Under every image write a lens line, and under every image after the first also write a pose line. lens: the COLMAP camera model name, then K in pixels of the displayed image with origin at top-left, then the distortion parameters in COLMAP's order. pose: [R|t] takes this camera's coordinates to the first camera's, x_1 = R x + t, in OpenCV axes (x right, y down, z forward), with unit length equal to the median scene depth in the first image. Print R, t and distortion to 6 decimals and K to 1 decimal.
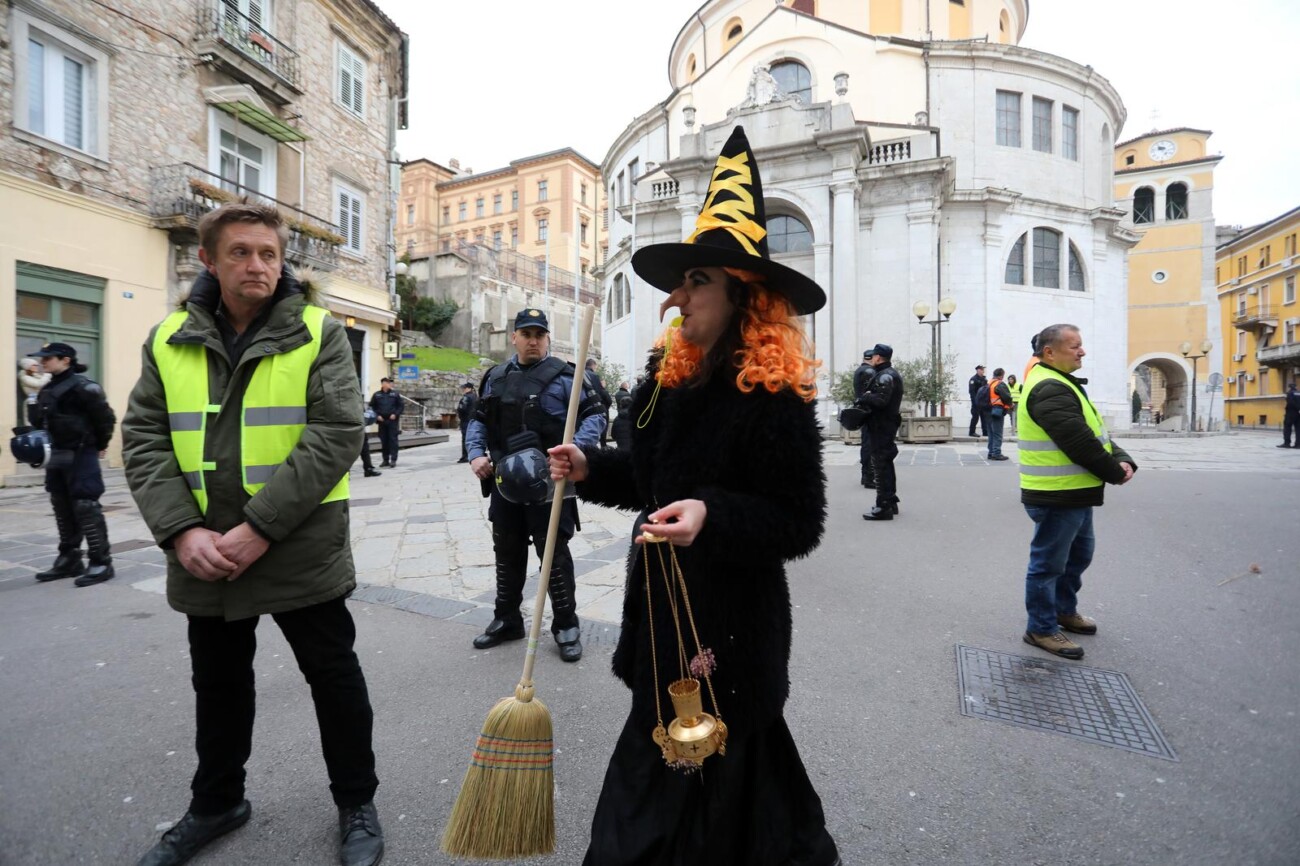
lens RADIAL K [[626.9, 0, 645.1], [0, 626.9, 430.1], [0, 0, 1]] dist [-0.068079, 0.024822]
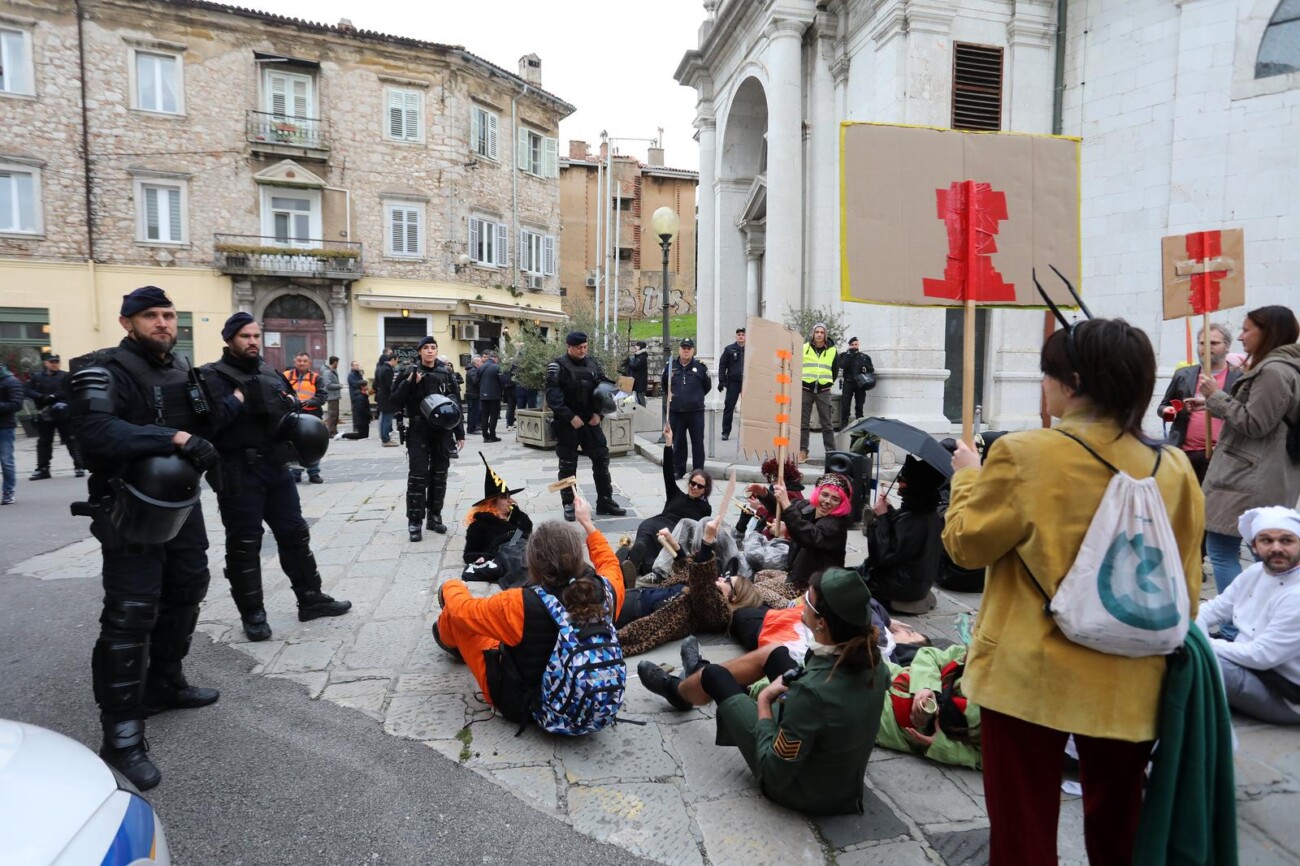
lens RADIAL K [[680.6, 0, 641.8], [0, 680.6, 427.6], [0, 0, 1]] dist [-0.064826, 0.030967]
pose [[0.599824, 0.070172, -0.797049, 0.772424], [-0.020556, 0.997170, 0.072322, -0.044730], [0.799868, -0.026996, 0.599568, 0.472052]]
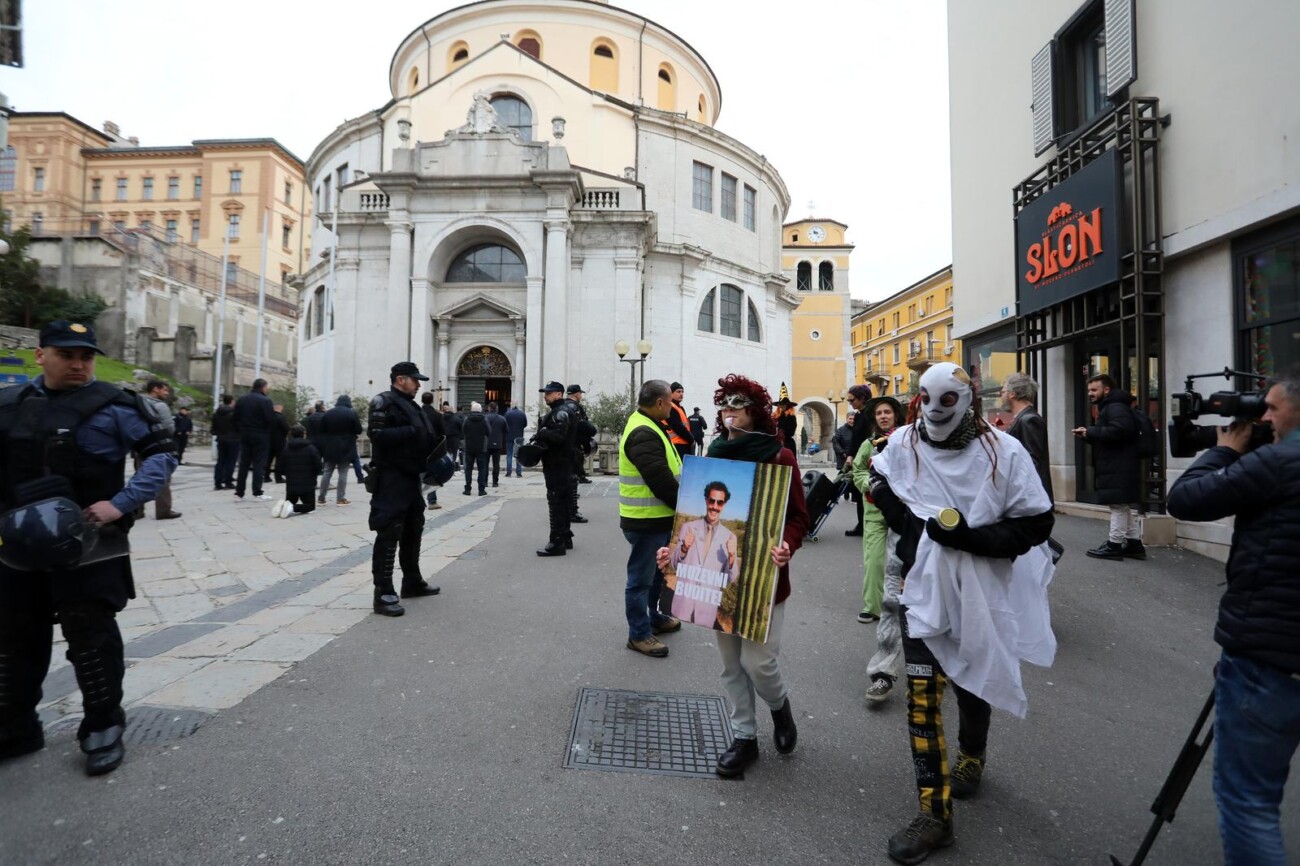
lens RADIAL K [[628.9, 0, 644.2], [0, 628.9, 430.1], [0, 0, 1]] dist [-0.068725, 0.026112]
pose [[0.908475, 0.022679, 0.417324, 0.025103], [-0.003758, 0.998930, -0.046104, -0.003419], [-0.417923, 0.040316, 0.907587, 0.002915]]
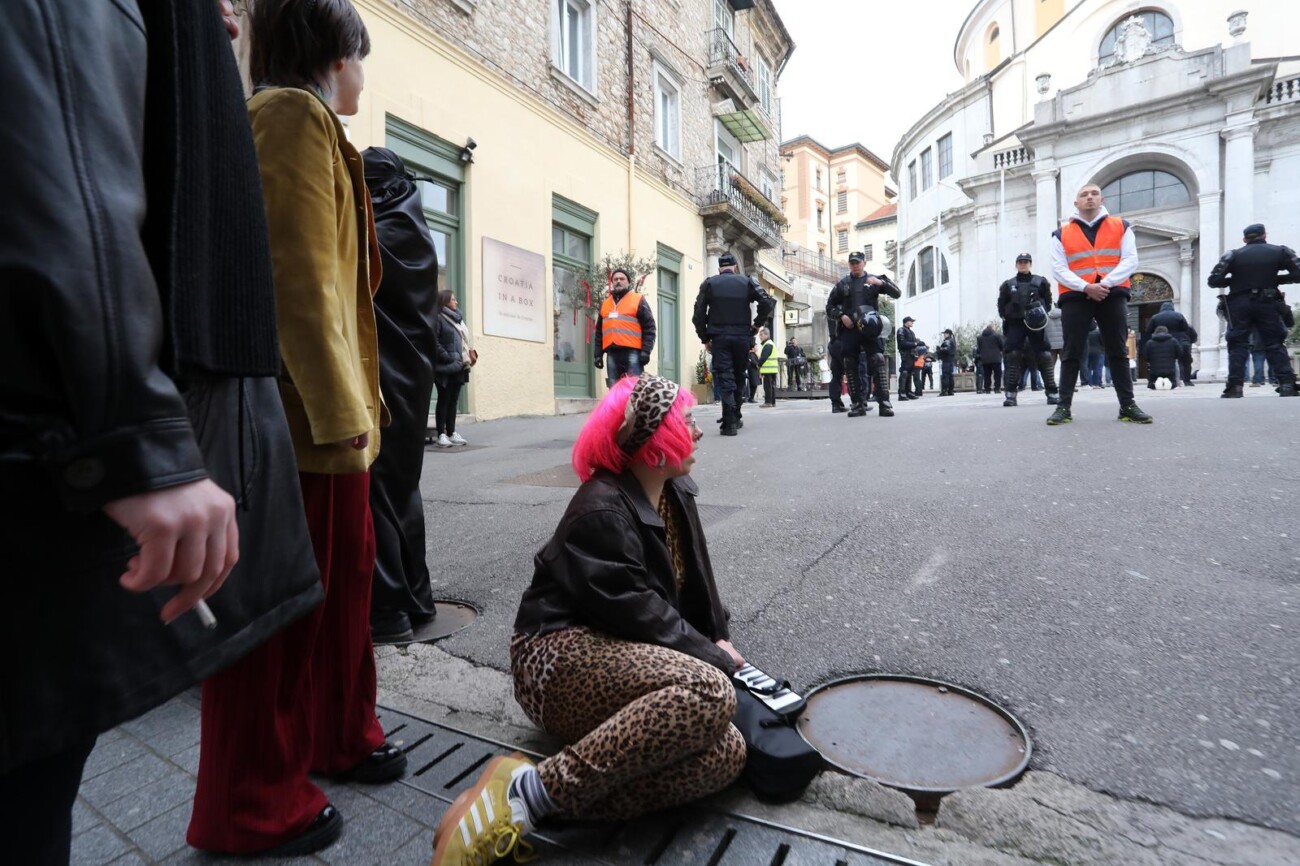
lens RADIAL K [[630.3, 0, 650.4], [0, 630.3, 427.4], [0, 0, 1]] dist [-0.065691, 0.025900]
pose [[0.962400, -0.008128, -0.271514, -0.318169], [0.009201, 0.999954, 0.002682, 0.065349], [0.271480, -0.005080, 0.962431, -0.181327]]
